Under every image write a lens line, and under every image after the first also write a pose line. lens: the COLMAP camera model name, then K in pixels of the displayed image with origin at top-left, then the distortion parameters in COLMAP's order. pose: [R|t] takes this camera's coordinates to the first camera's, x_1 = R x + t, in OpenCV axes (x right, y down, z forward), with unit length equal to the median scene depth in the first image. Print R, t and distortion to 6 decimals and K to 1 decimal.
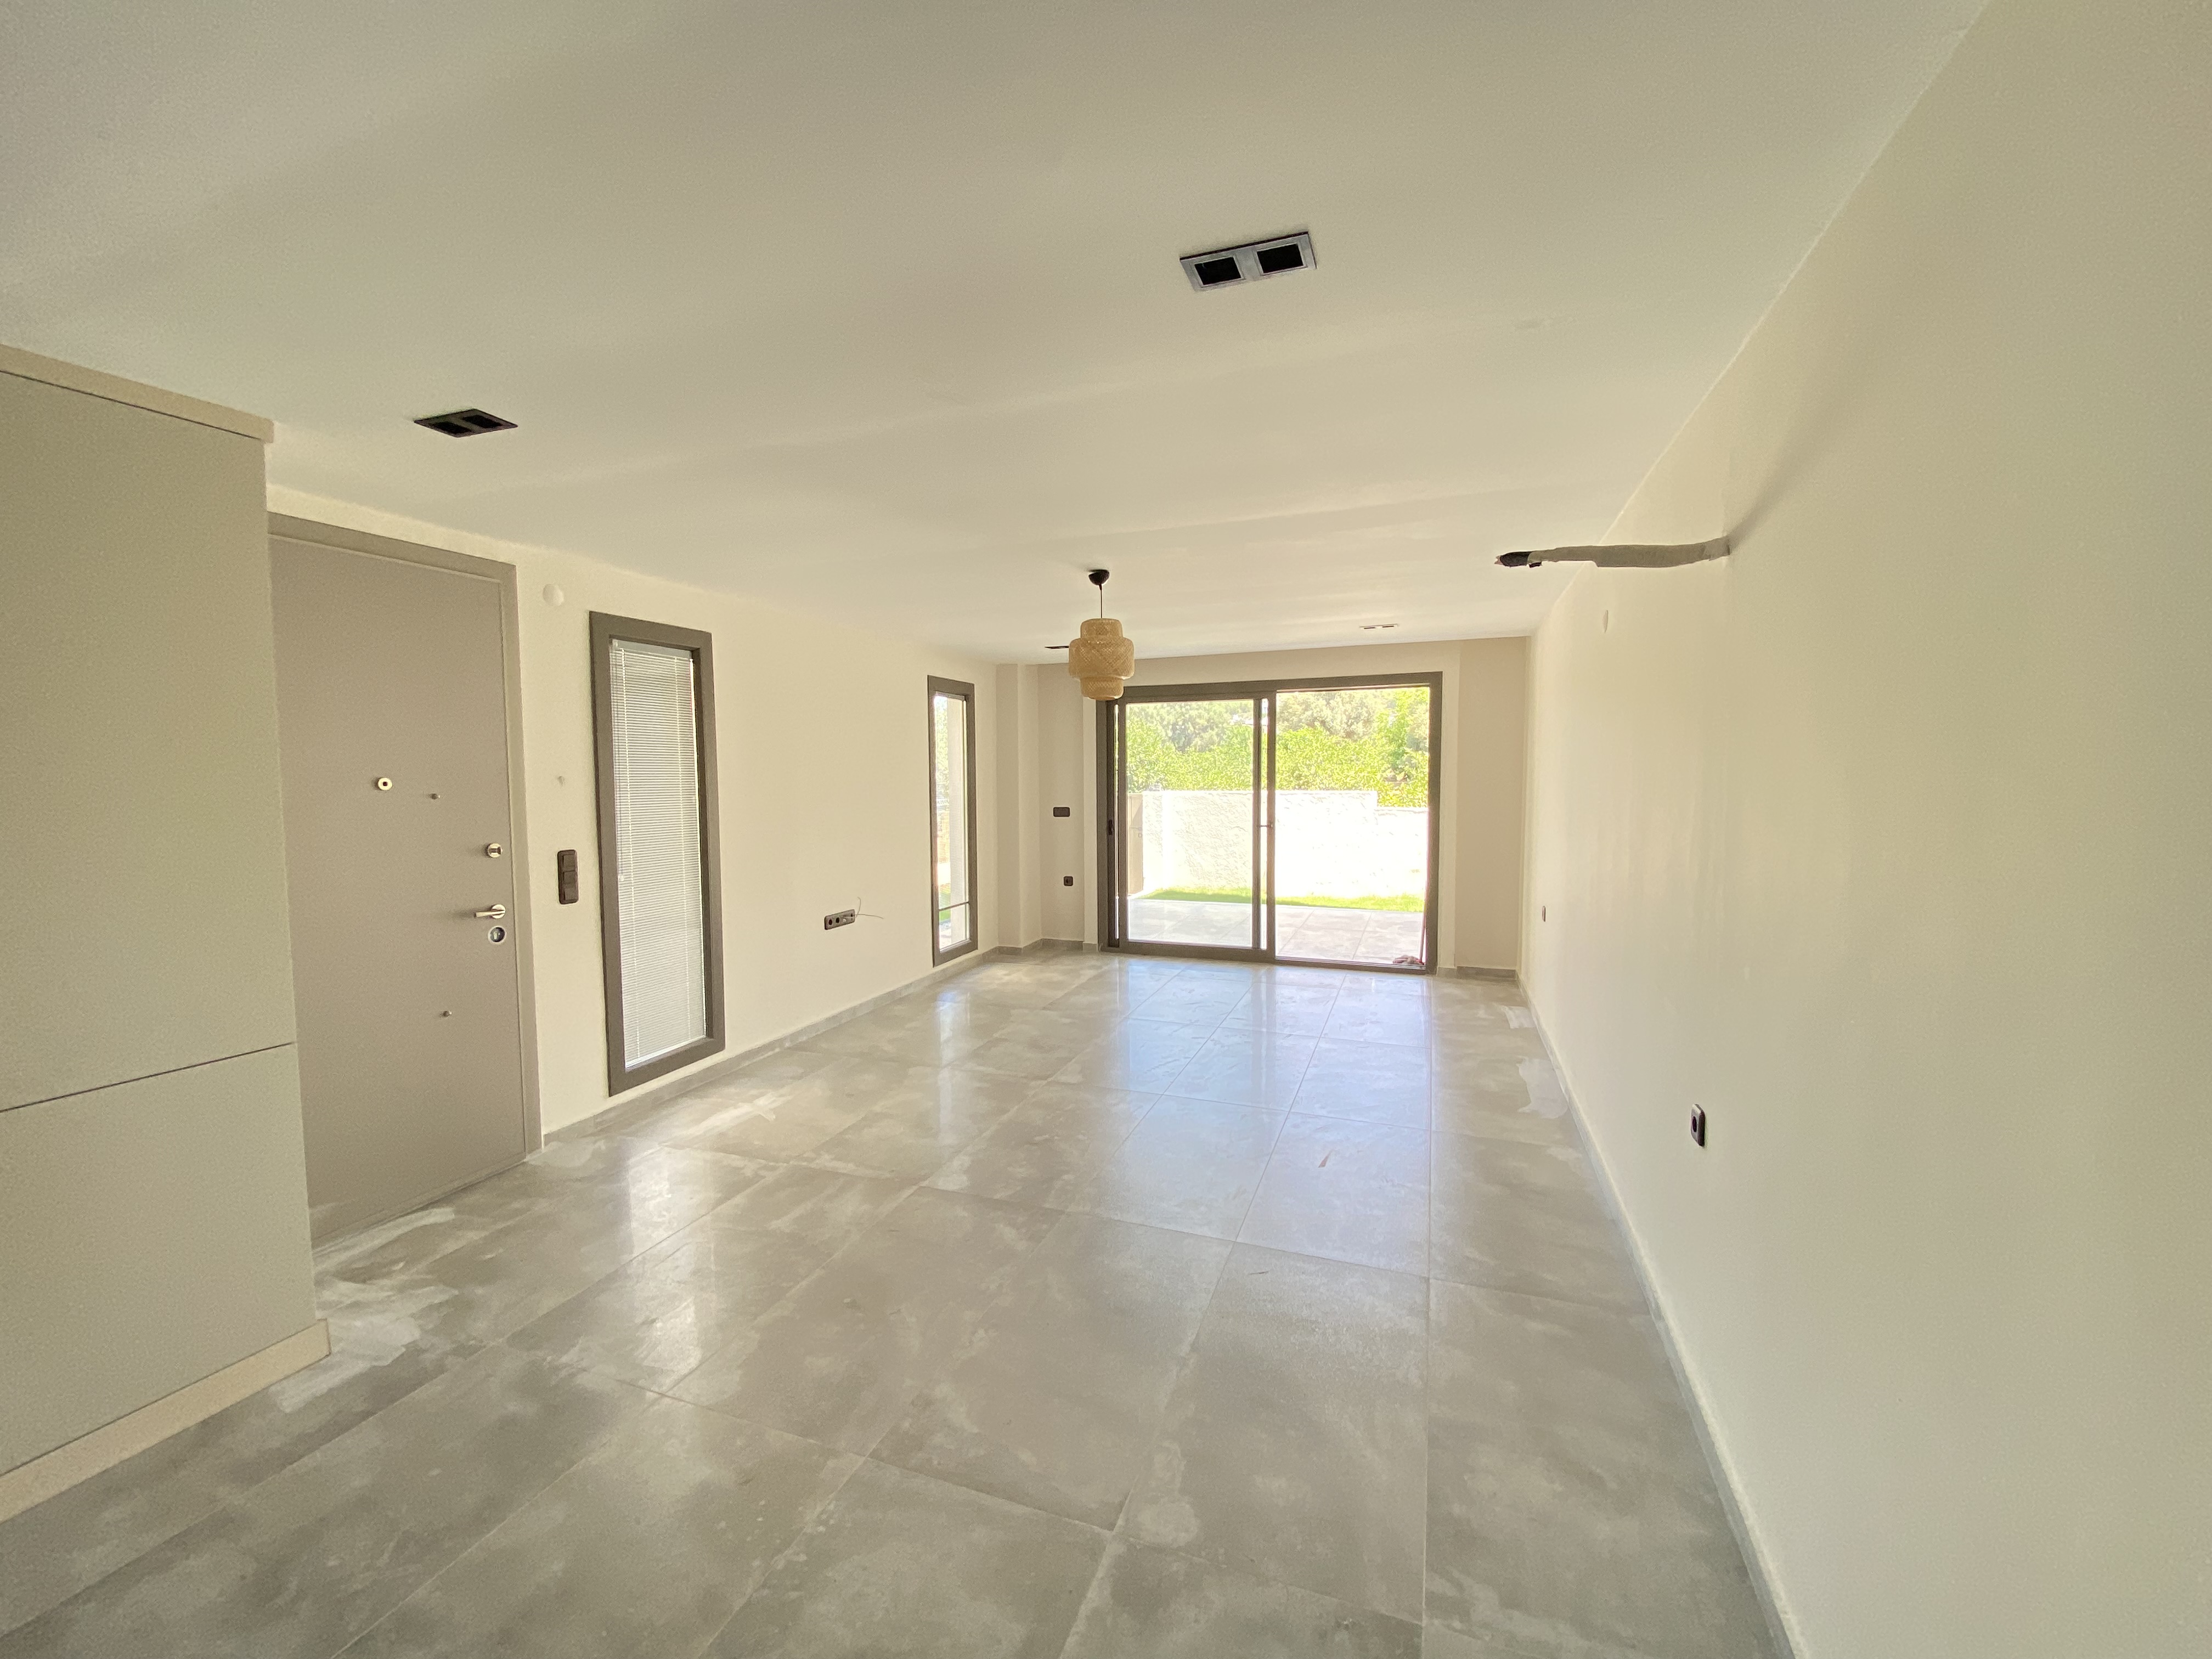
lens RADIAL K [[881.8, 0, 1106.0], [0, 881.8, 829.5], [0, 0, 1]] dist [0.082858, -0.017840]
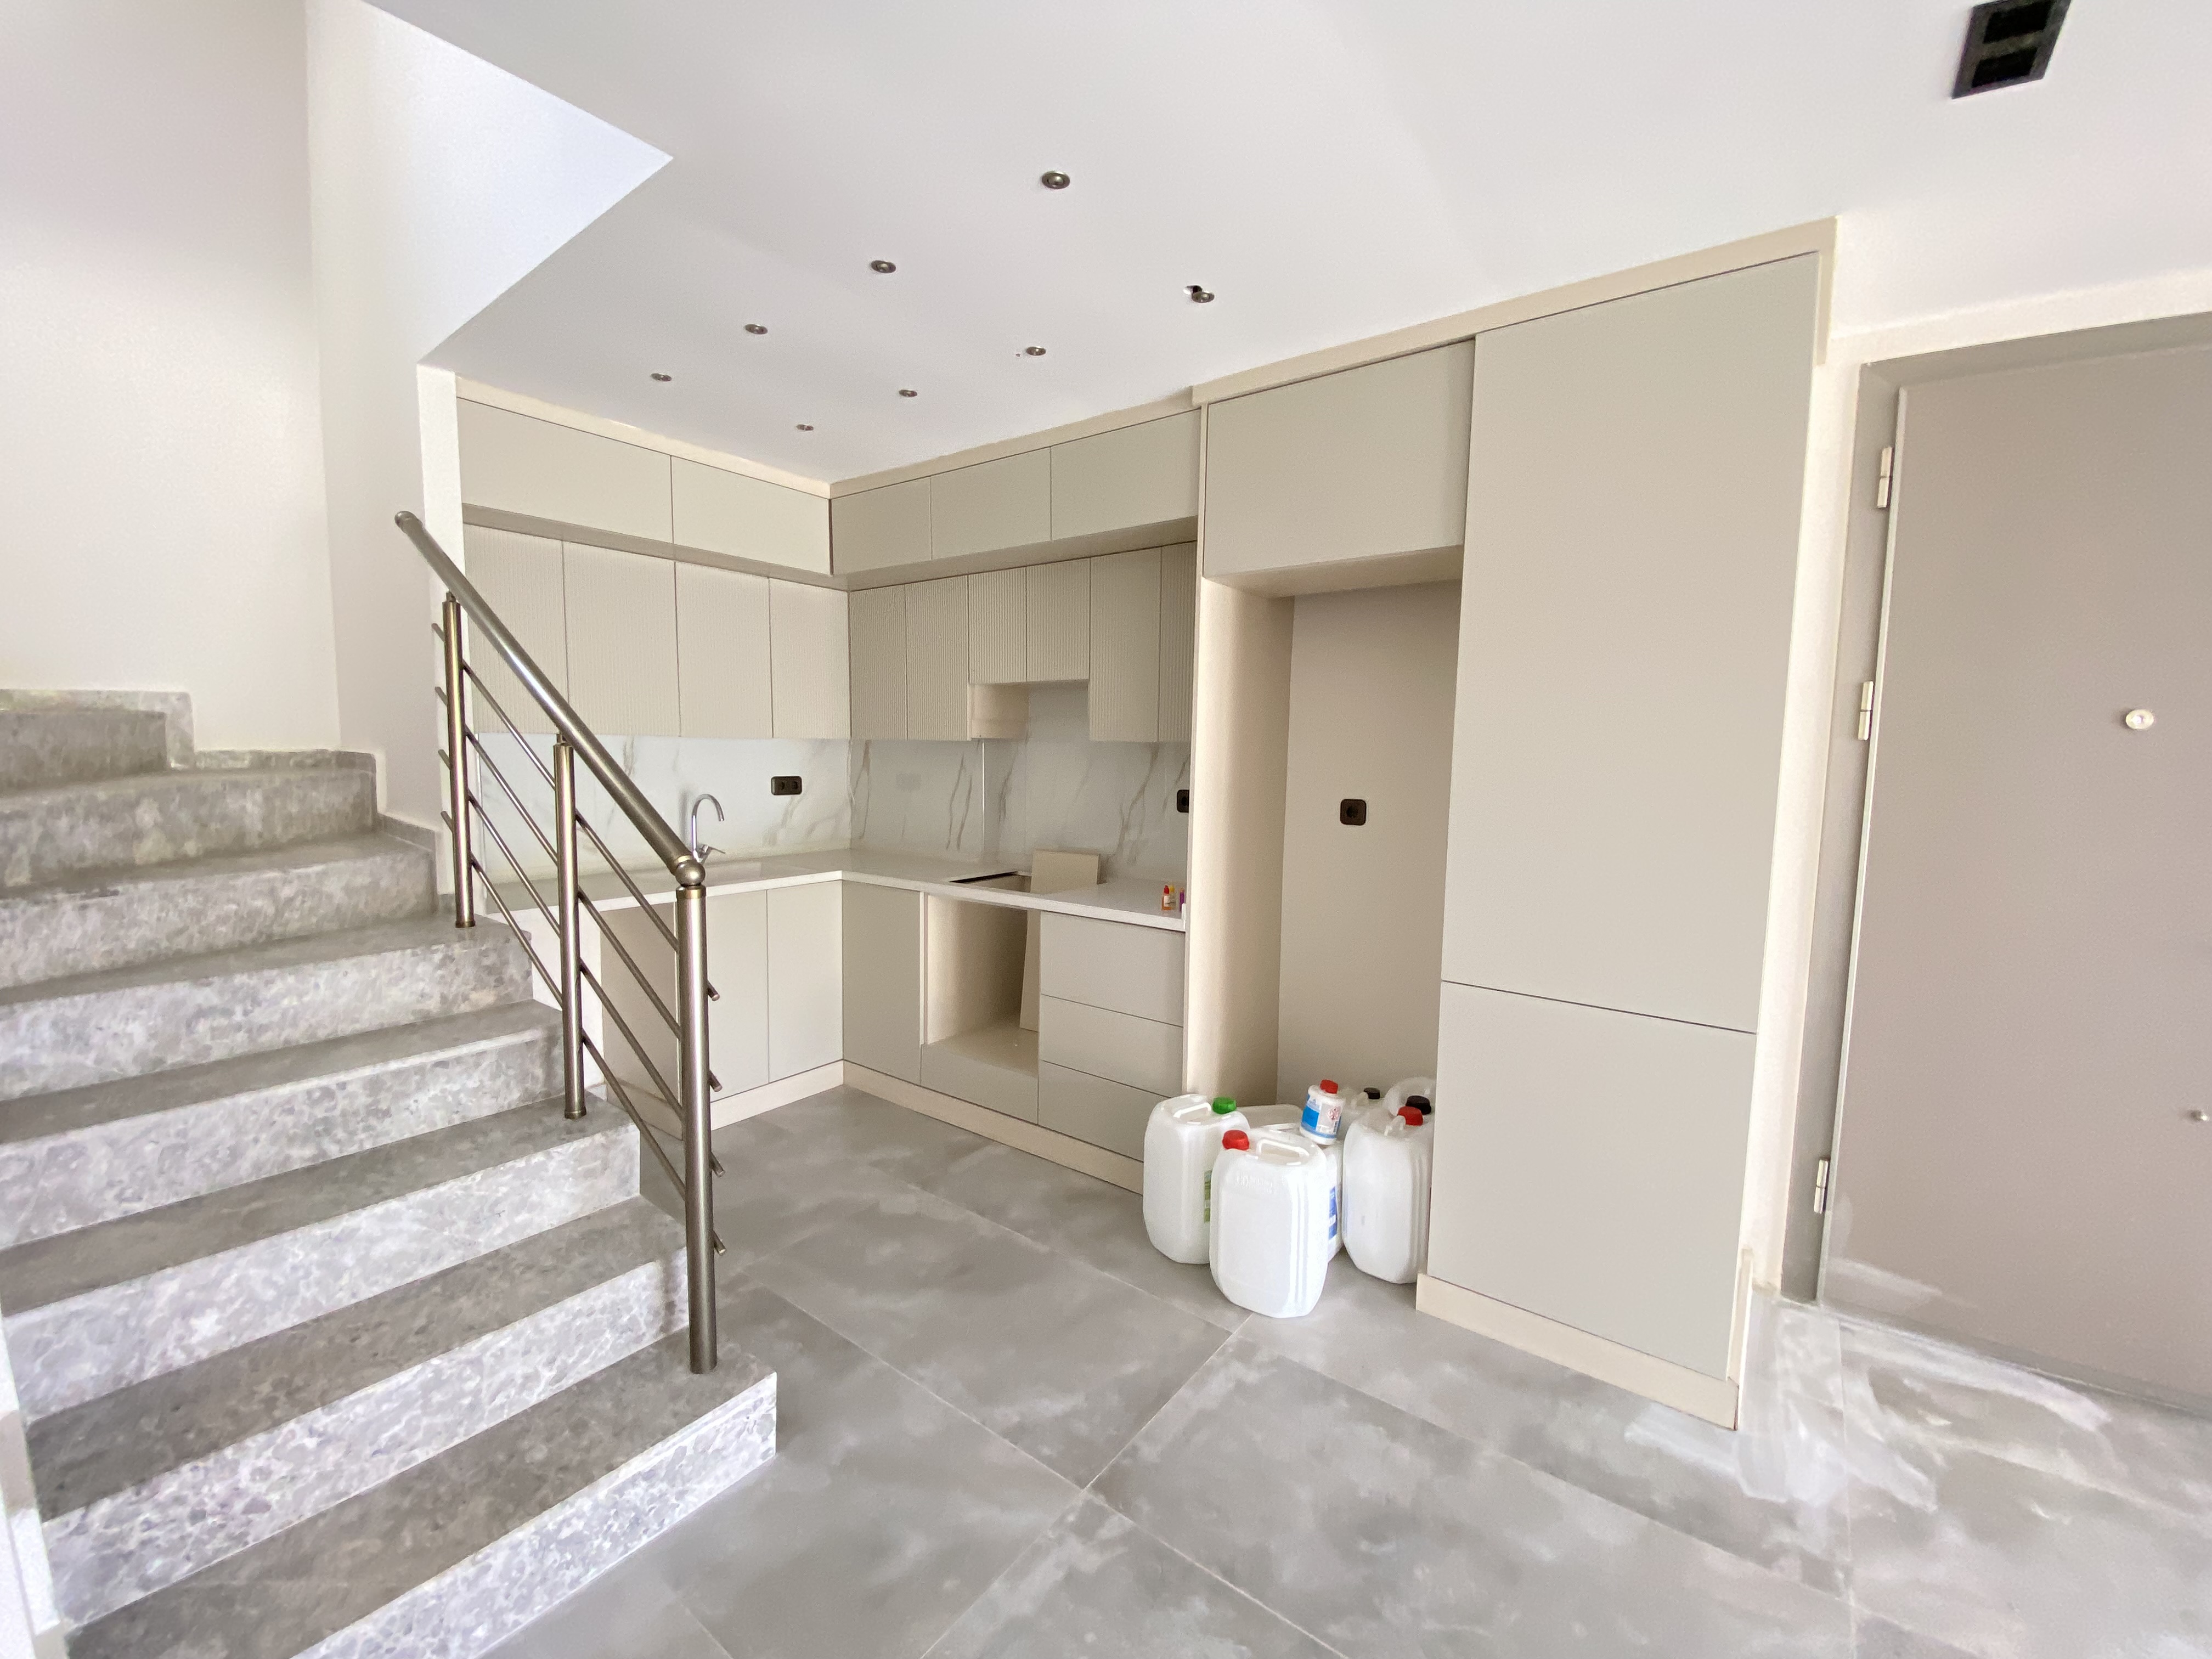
lens RADIAL K [[924.0, 0, 1106.0], [0, 924.0, 829.5], [0, 0, 1]] dist [0.002871, -0.014321]
pose [[-0.286614, 0.091769, -0.953641, 0.004288], [-0.081451, 0.989464, 0.119696, 0.006472], [0.954578, 0.111982, -0.276119, 0.341707]]
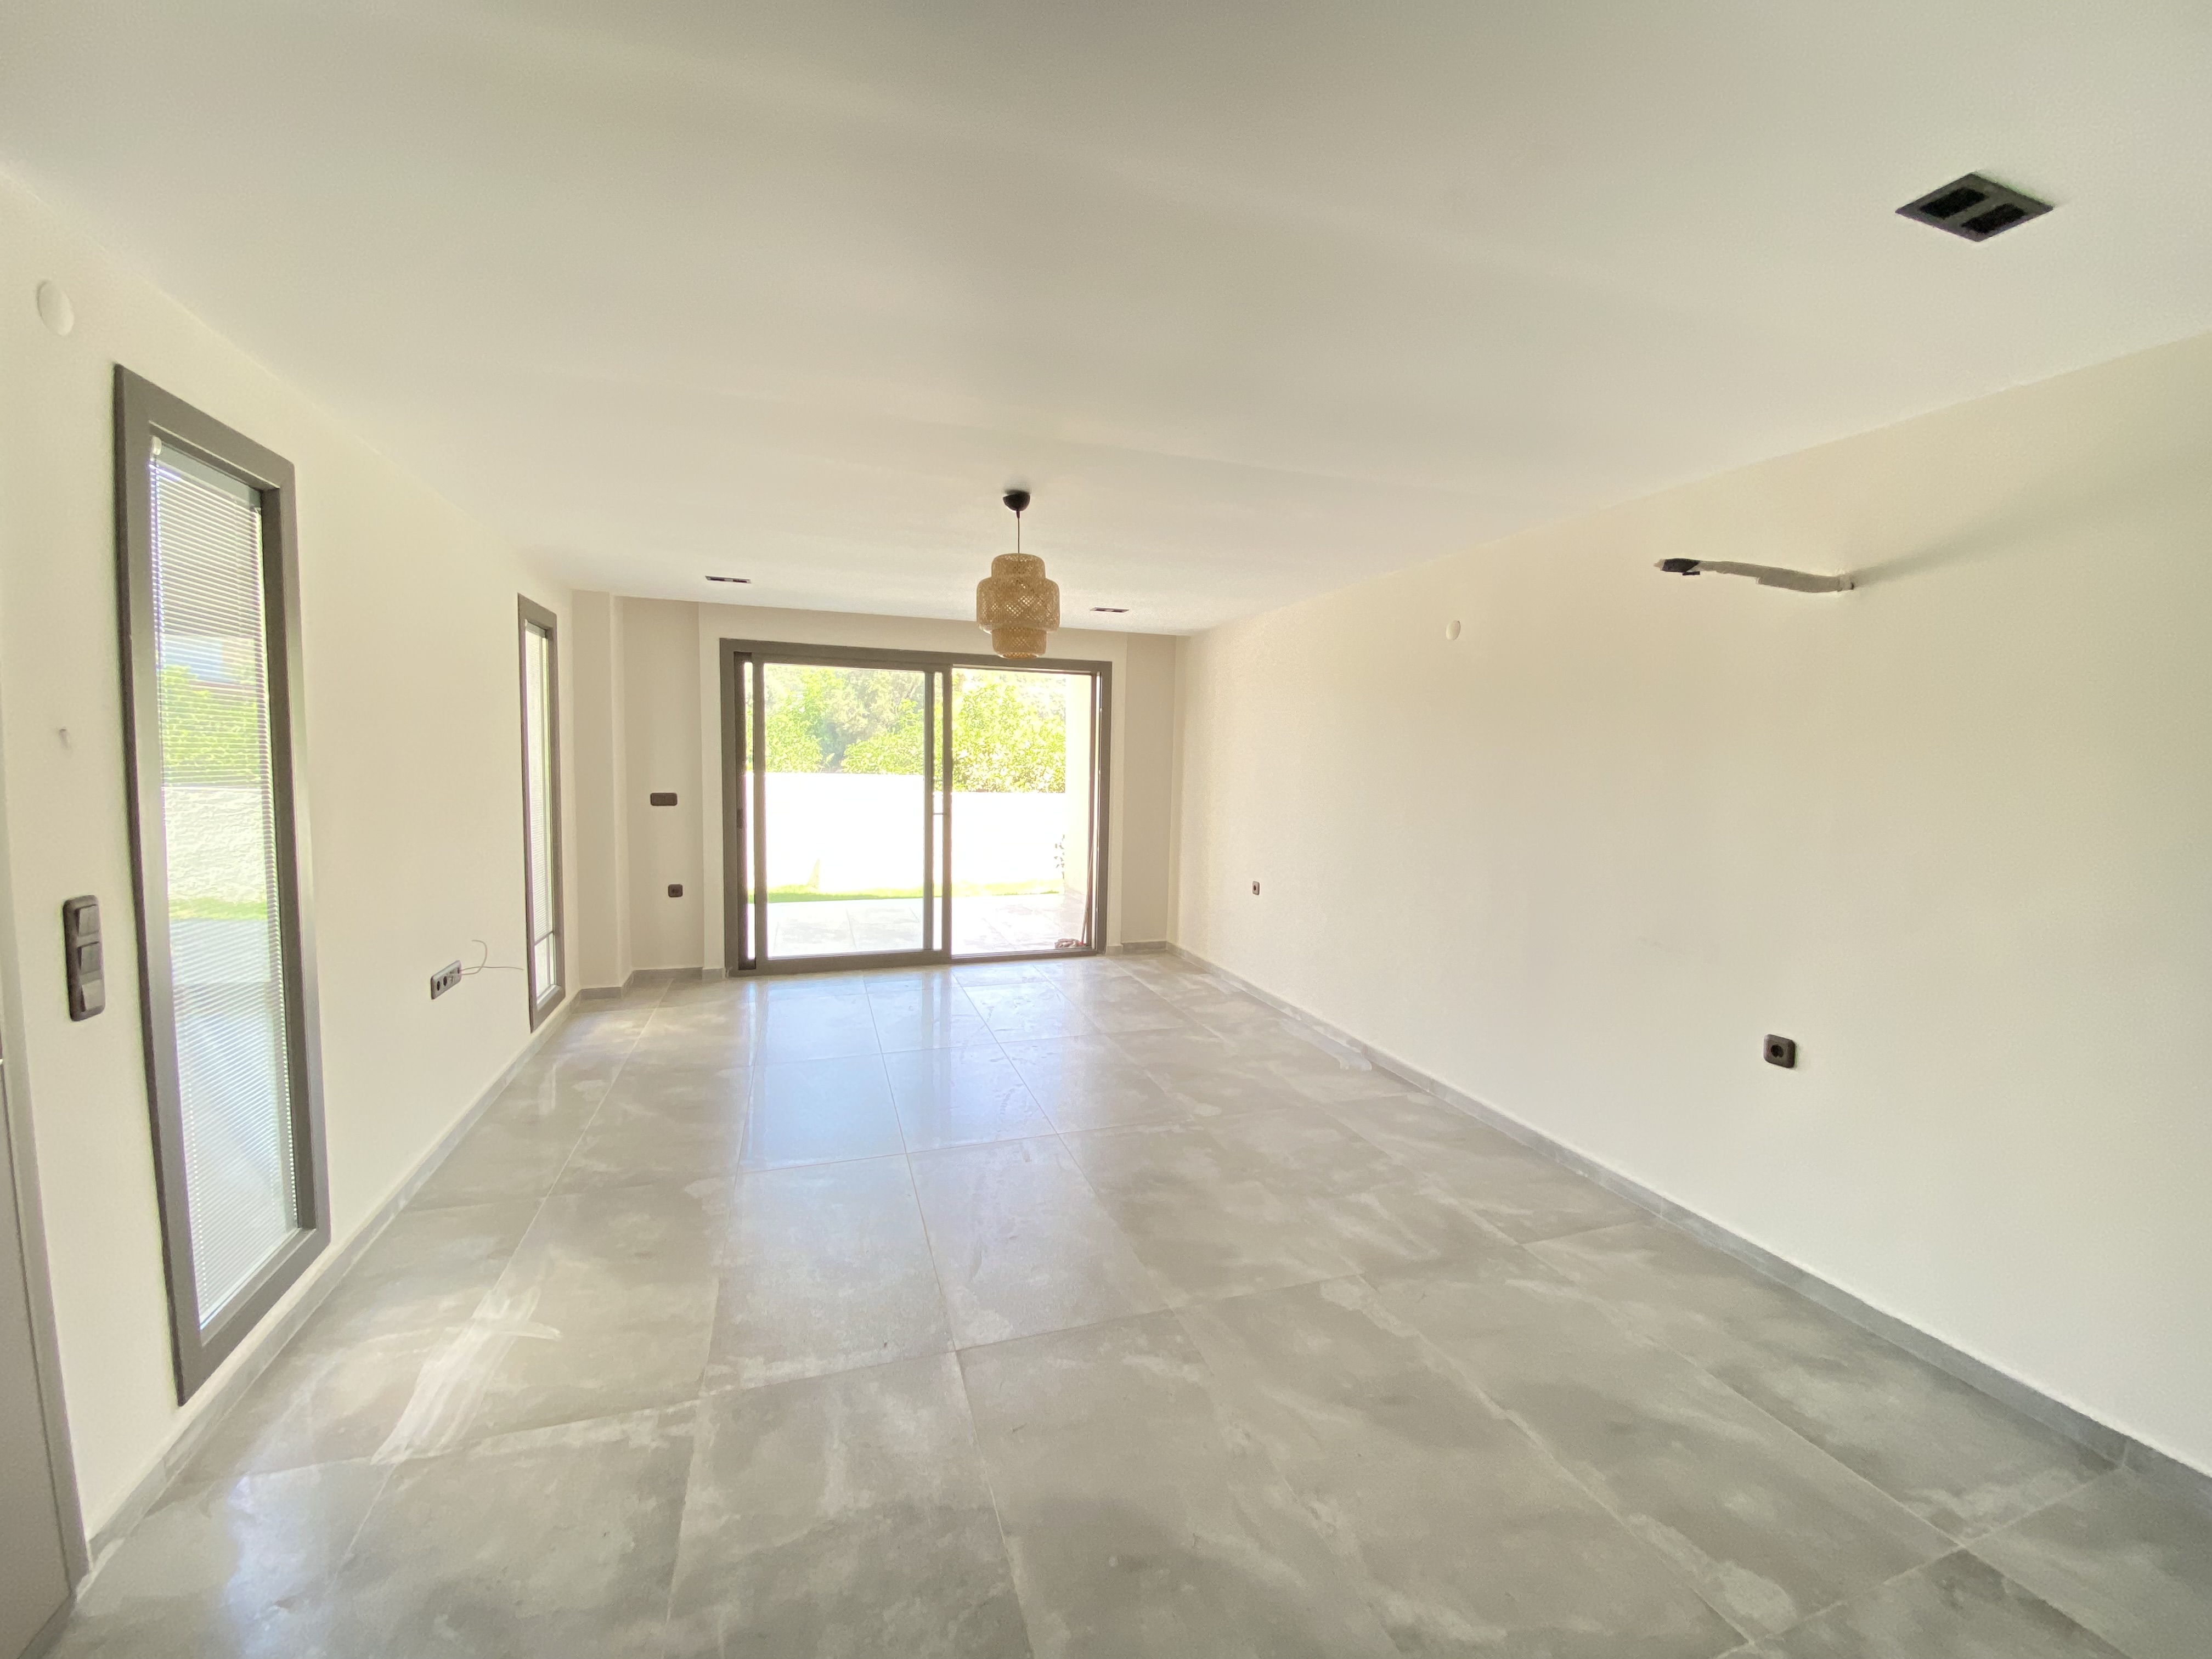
lens RADIAL K [[883.3, 0, 1082.2], [0, 883.3, 825.5], [0, 0, 1]] dist [0.025324, -0.013990]
pose [[0.790328, -0.028092, 0.612040, -0.417540], [0.021418, 0.999605, 0.018223, -0.008634], [-0.612310, -0.001293, 0.790617, 0.317472]]
